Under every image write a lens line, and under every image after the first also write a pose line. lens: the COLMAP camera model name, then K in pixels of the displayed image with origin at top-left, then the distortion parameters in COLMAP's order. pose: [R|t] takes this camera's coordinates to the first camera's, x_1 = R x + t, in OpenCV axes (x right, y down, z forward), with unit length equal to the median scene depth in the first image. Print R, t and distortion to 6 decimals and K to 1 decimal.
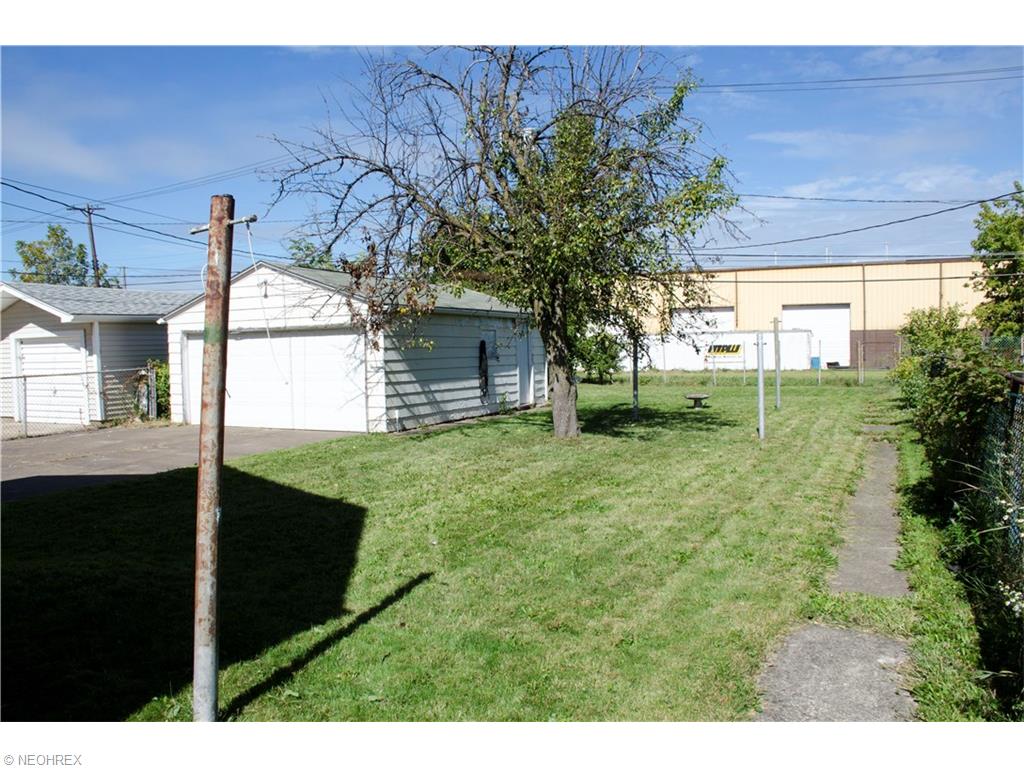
lens RADIAL K [[815.9, 0, 512.0], [0, 815.9, 384.0], [0, 0, 1]] dist [0.000018, 0.002240]
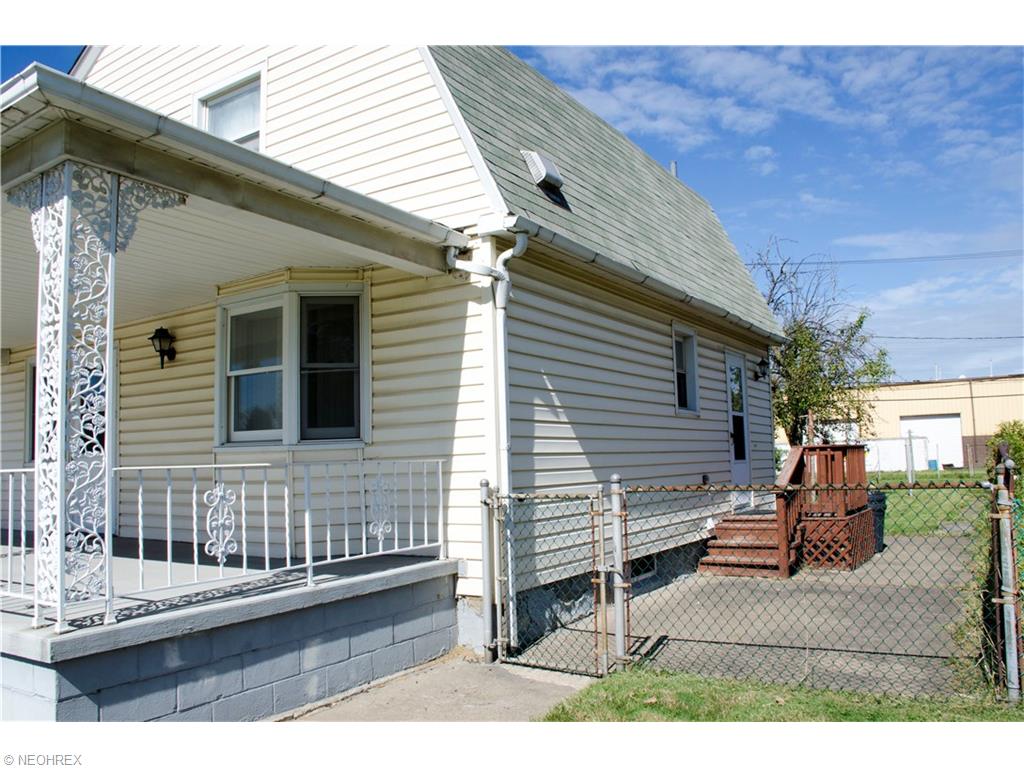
lens RADIAL K [[815.9, 0, 512.0], [0, 815.9, 384.0], [0, 0, 1]] dist [0.000018, 0.002240]
pose [[0.994278, -0.020918, -0.104758, -0.569682], [0.007192, 0.991524, -0.129726, 0.036948], [0.106584, 0.128230, 0.986000, -1.283642]]
